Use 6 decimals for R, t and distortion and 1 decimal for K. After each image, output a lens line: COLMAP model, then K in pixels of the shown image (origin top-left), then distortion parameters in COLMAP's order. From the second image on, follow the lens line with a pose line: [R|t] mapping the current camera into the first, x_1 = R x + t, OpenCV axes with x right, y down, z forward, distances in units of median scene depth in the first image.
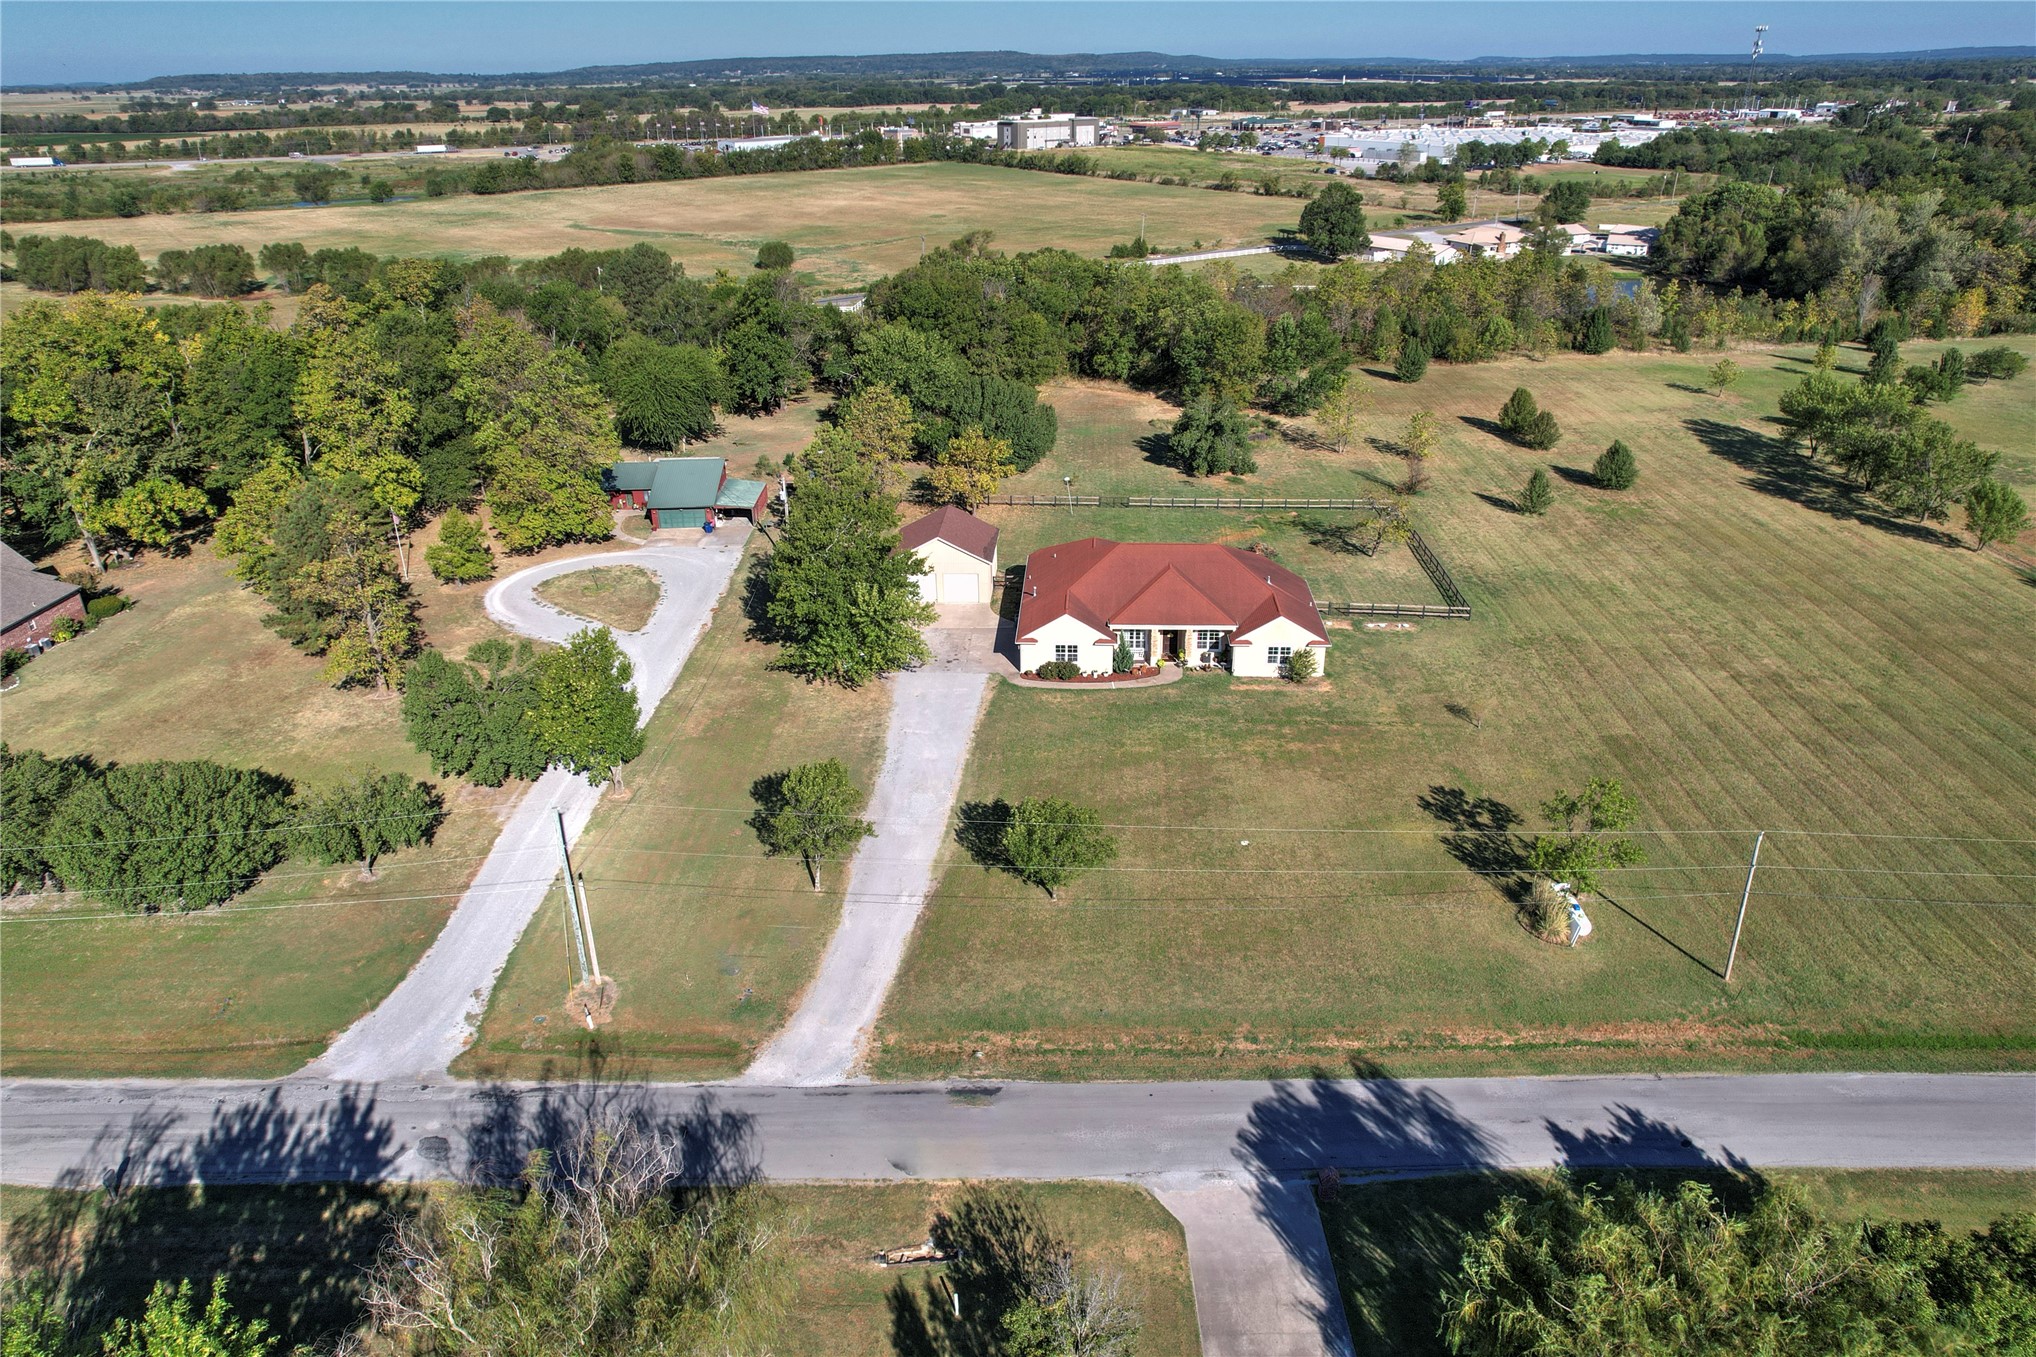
lens RADIAL K [[1294.3, 0, 1018.0], [0, 1294.3, 678.5], [0, 0, 1]] dist [-0.069759, 0.063069]
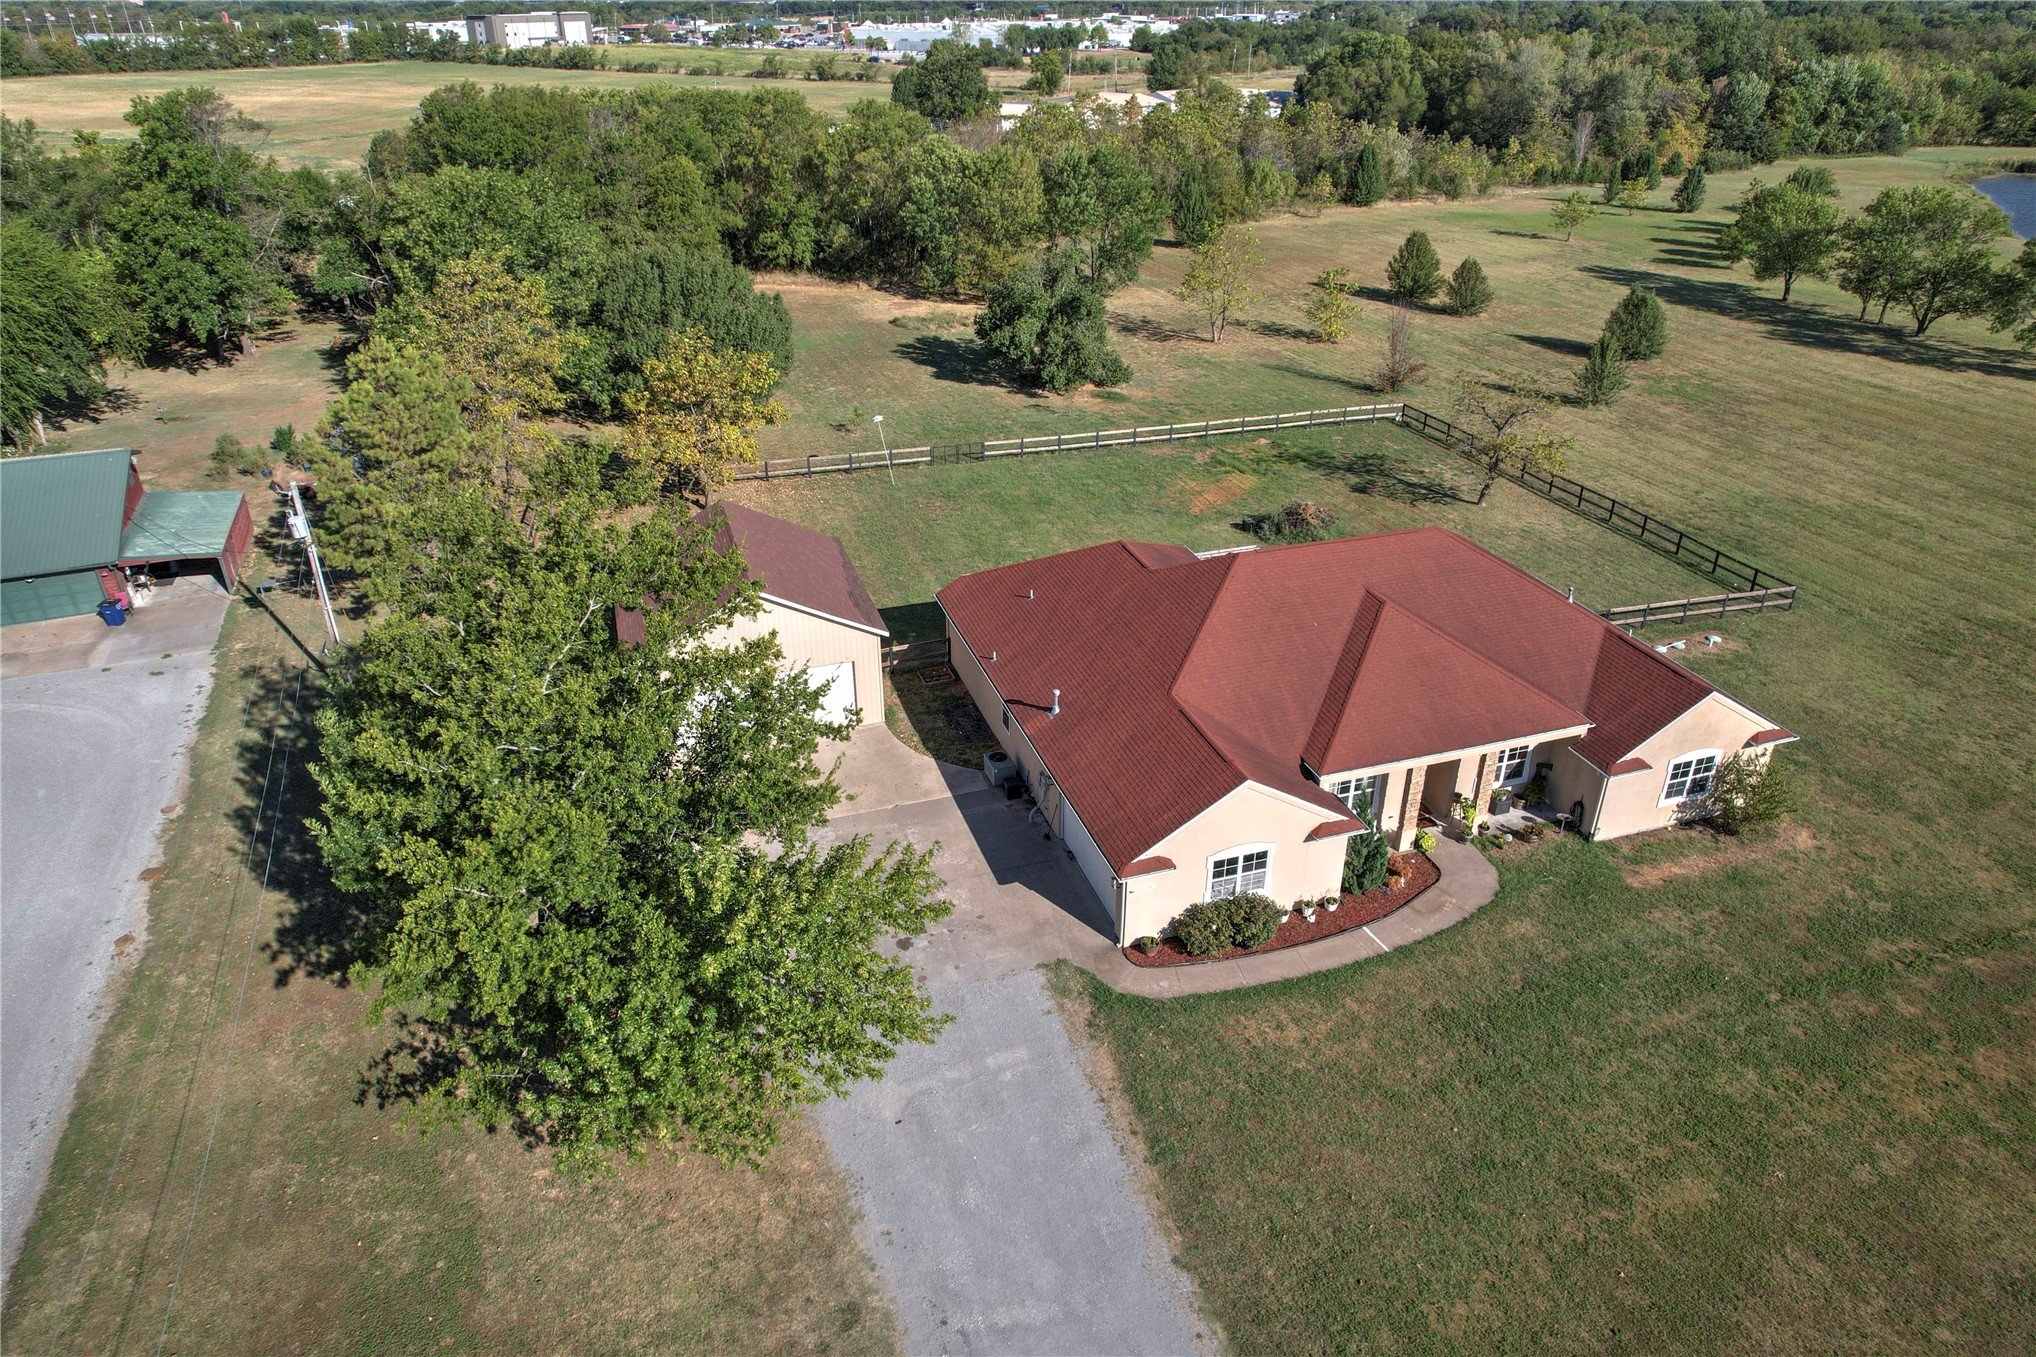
lens RADIAL K [[1299.5, 0, 1018.0], [0, 1299.5, 678.5], [0, 0, 1]] dist [-0.078333, 0.067574]
pose [[0.932841, -0.159996, 0.322815, -0.086517], [0.144112, 0.986888, 0.072687, -0.072682], [-0.330212, -0.021284, 0.943667, 0.436783]]
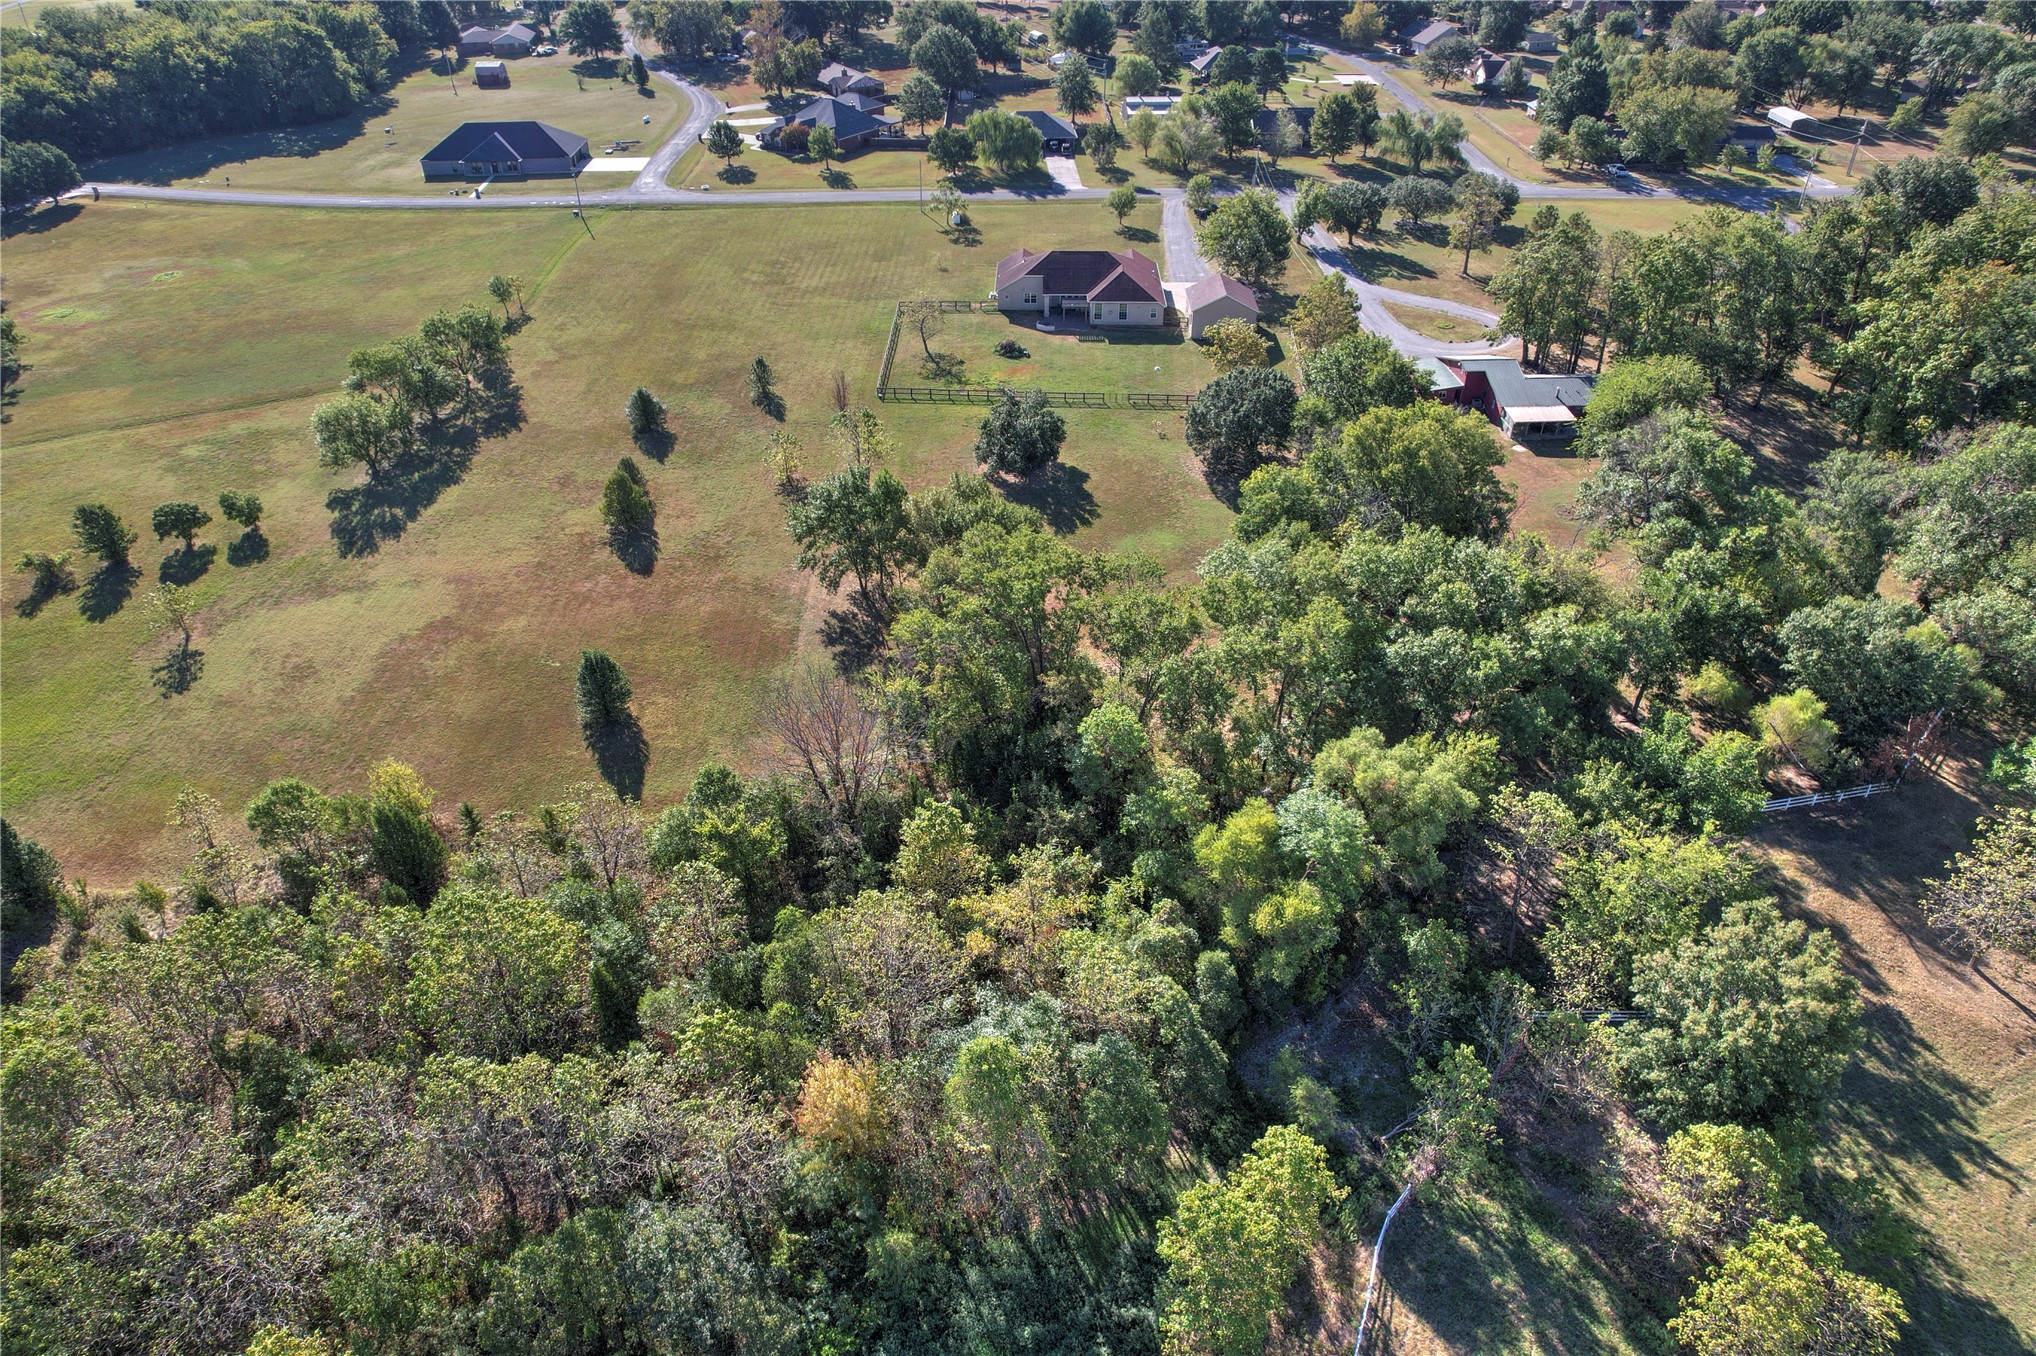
lens RADIAL K [[1299.5, 0, 1018.0], [0, 1299.5, 678.0], [0, 0, 1]] dist [-0.078333, 0.067574]
pose [[-0.999071, 0.033494, -0.027104, 0.184223], [-0.007084, 0.492795, 0.870116, -0.927906], [0.042500, 0.869500, -0.492101, 1.633506]]
